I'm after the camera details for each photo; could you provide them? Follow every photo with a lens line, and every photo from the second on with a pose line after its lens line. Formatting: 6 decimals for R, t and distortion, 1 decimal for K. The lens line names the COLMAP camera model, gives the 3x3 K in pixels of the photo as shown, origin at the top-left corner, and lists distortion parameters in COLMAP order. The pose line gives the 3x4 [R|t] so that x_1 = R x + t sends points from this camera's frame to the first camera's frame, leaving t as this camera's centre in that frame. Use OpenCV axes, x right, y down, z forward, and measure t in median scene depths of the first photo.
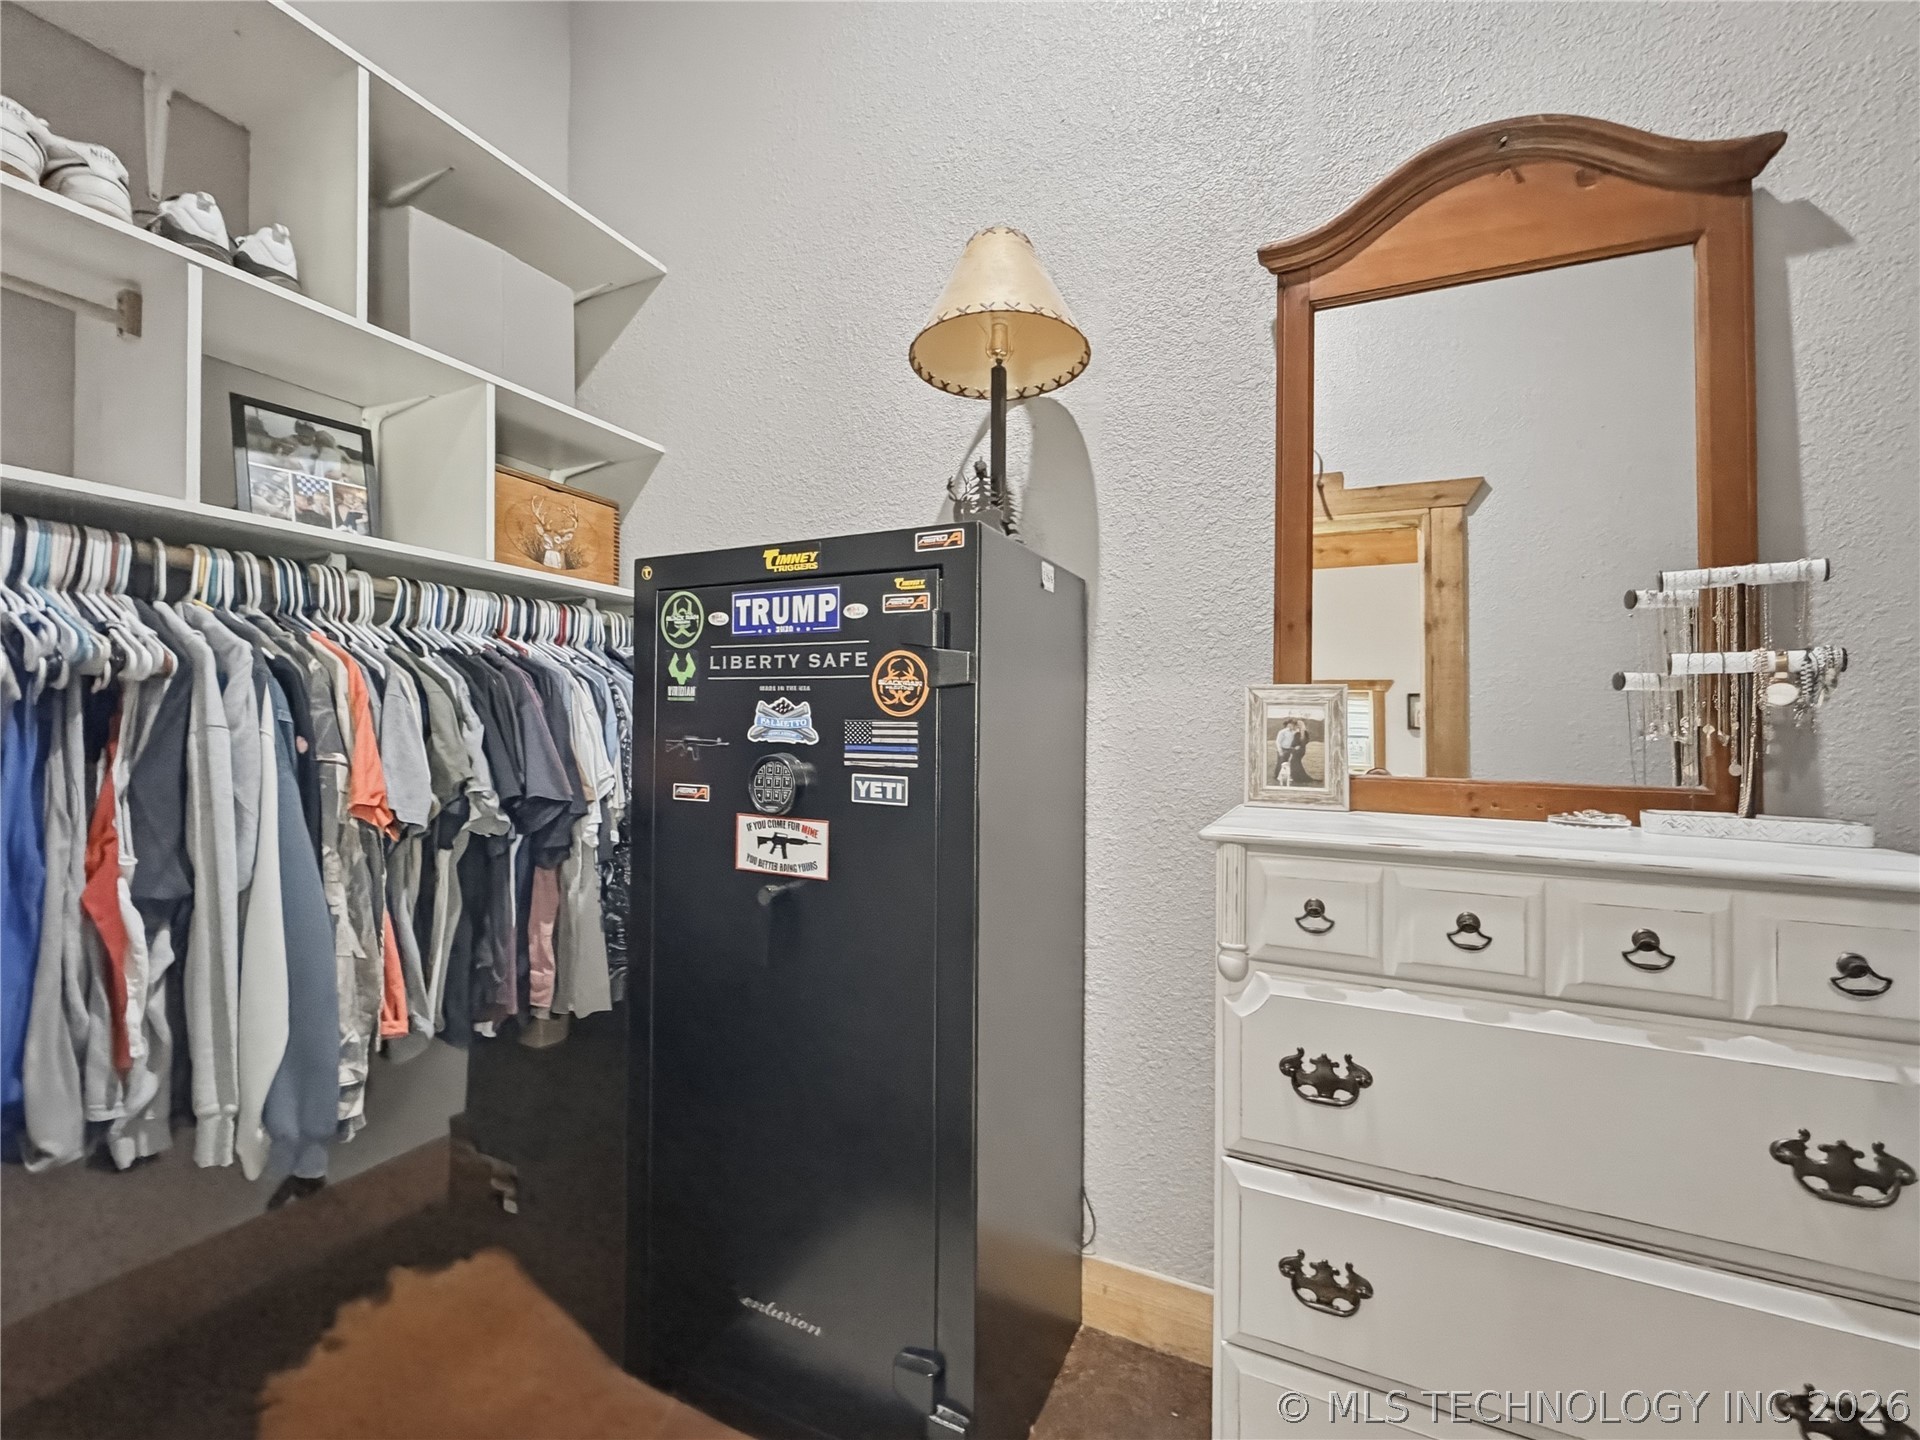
lens RADIAL K [[793.5, 0, 962.6], [0, 793.5, 726.1], [0, 0, 1]] dist [0.000591, -0.000777]
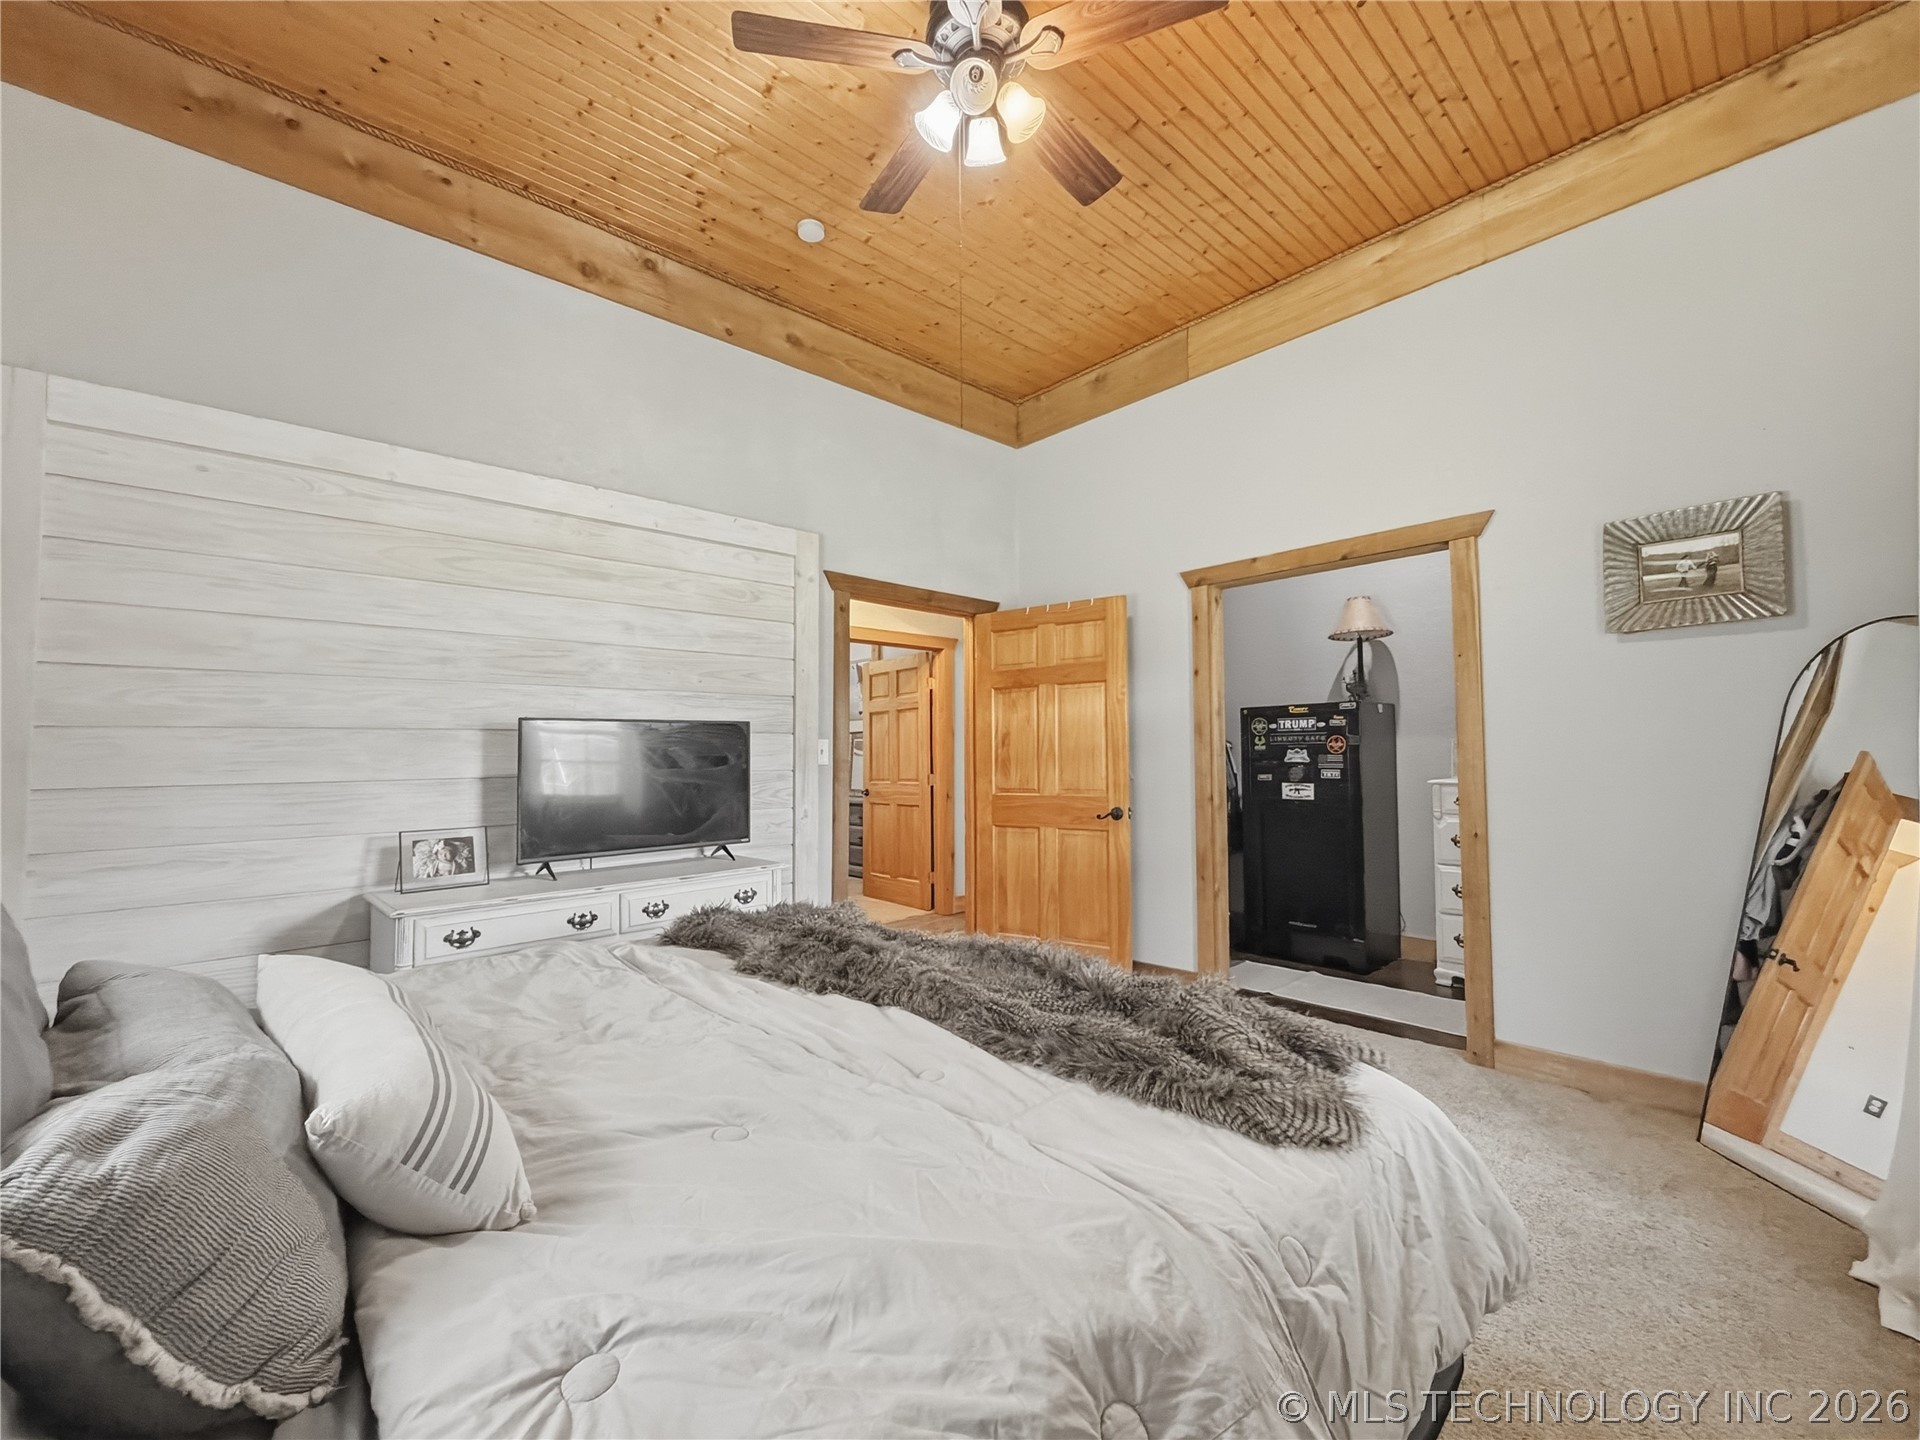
lens RADIAL K [[793.5, 0, 963.4], [0, 793.5, 736.4], [0, 0, 1]] dist [0.000591, -0.000777]
pose [[0.928183, -0.032877, -0.370670, -0.294491], [0.022428, 0.999221, -0.032464, -0.010728], [0.371449, 0.021819, 0.928197, -2.815326]]
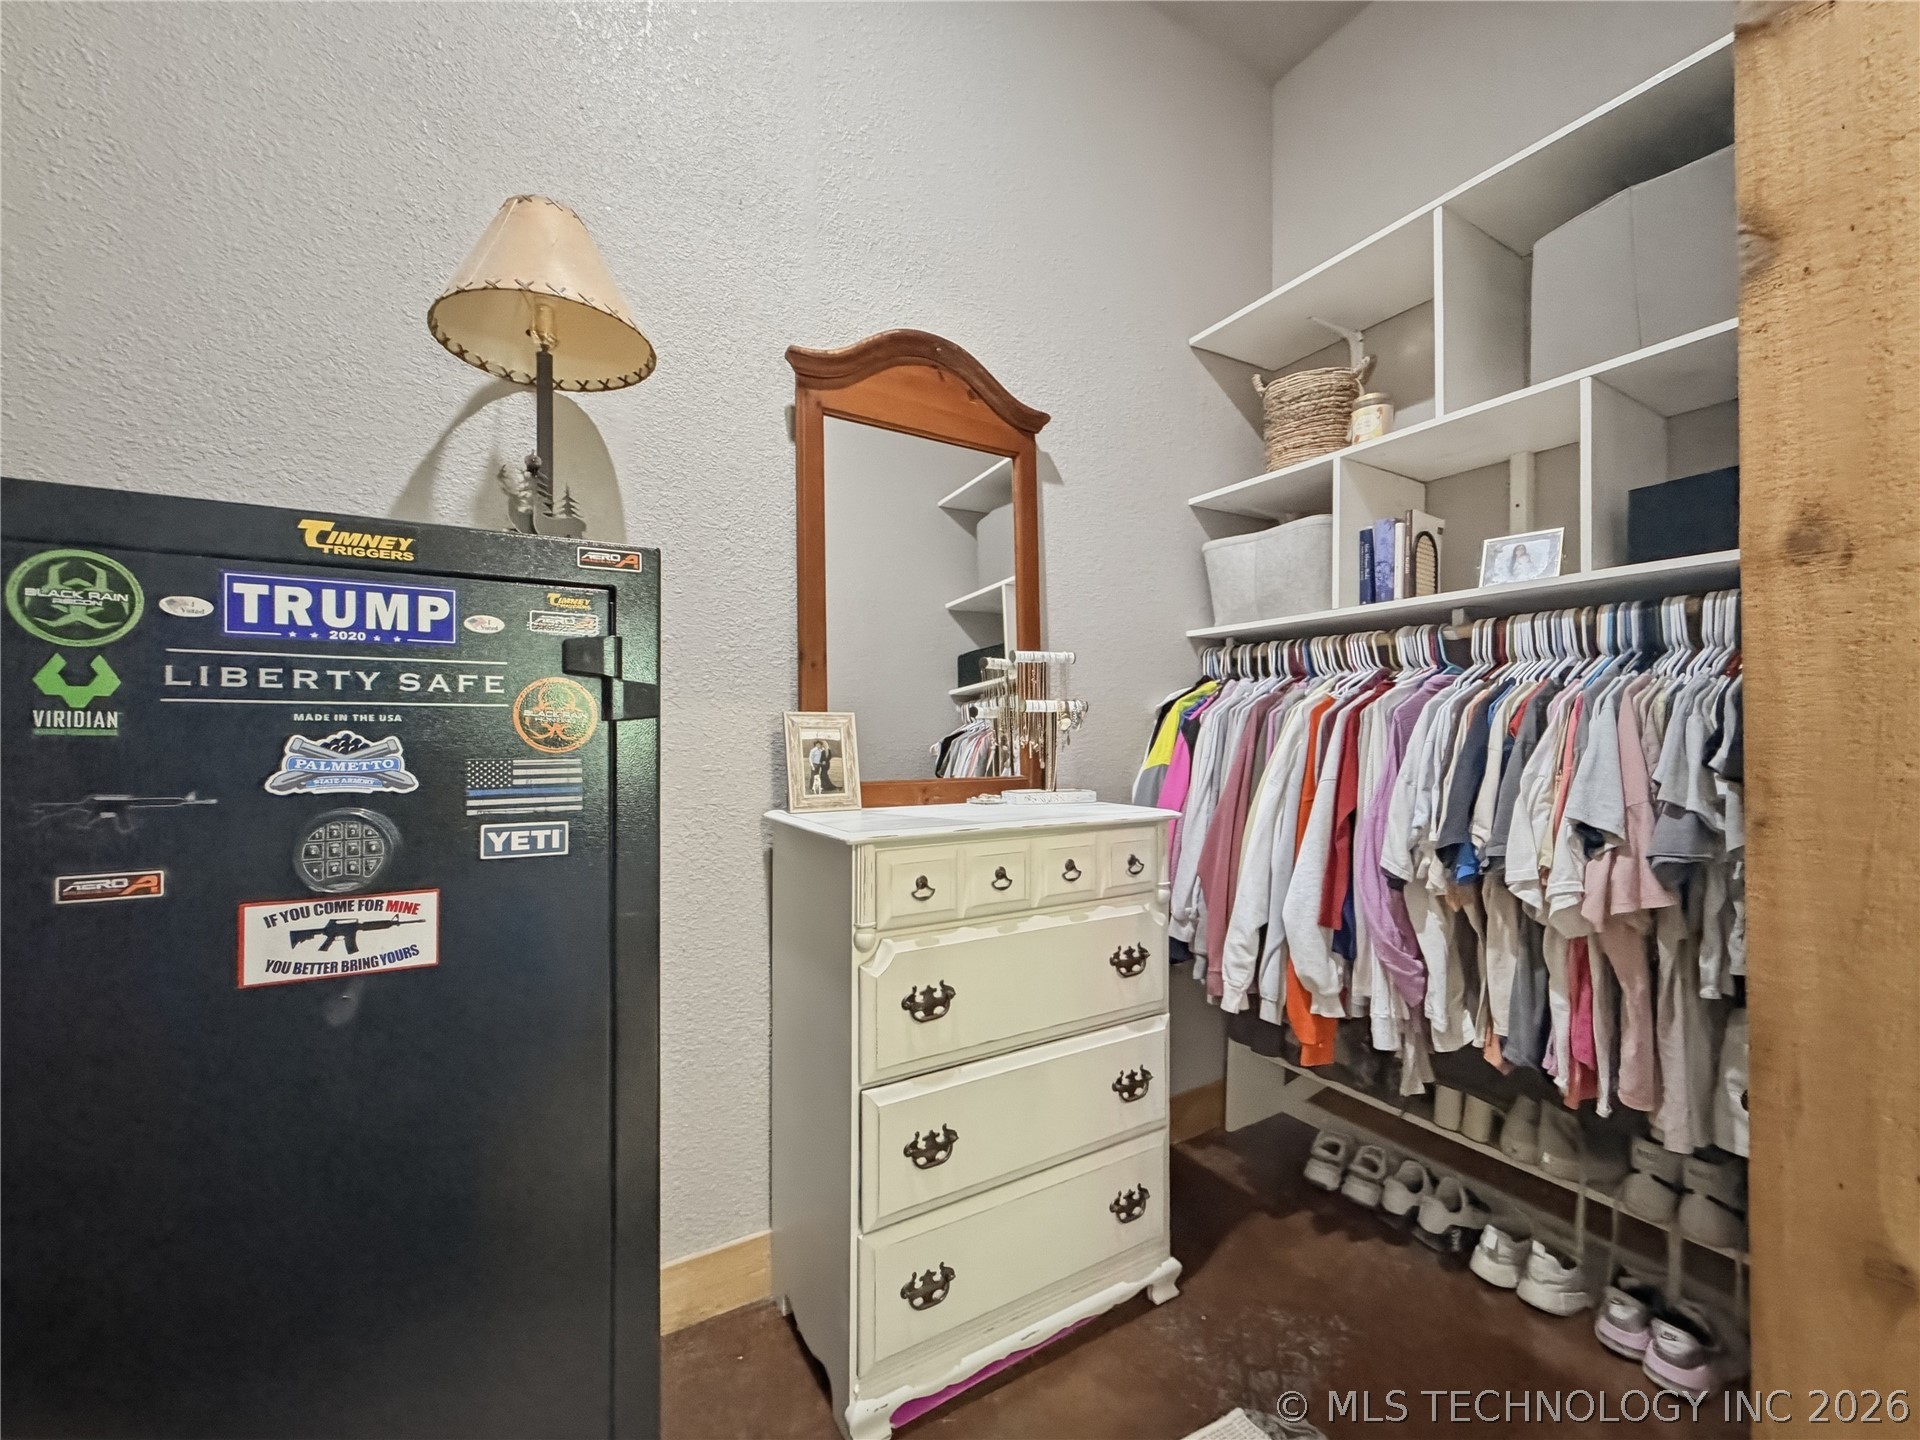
lens RADIAL K [[793.5, 0, 953.2], [0, 793.5, 726.2], [0, 0, 1]] dist [0.000591, -0.000777]
pose [[0.557140, -0.011022, 0.830345, -0.520230], [0.007566, 0.999938, 0.008196, -0.041821], [-0.830384, 0.001716, 0.557189, 0.140871]]
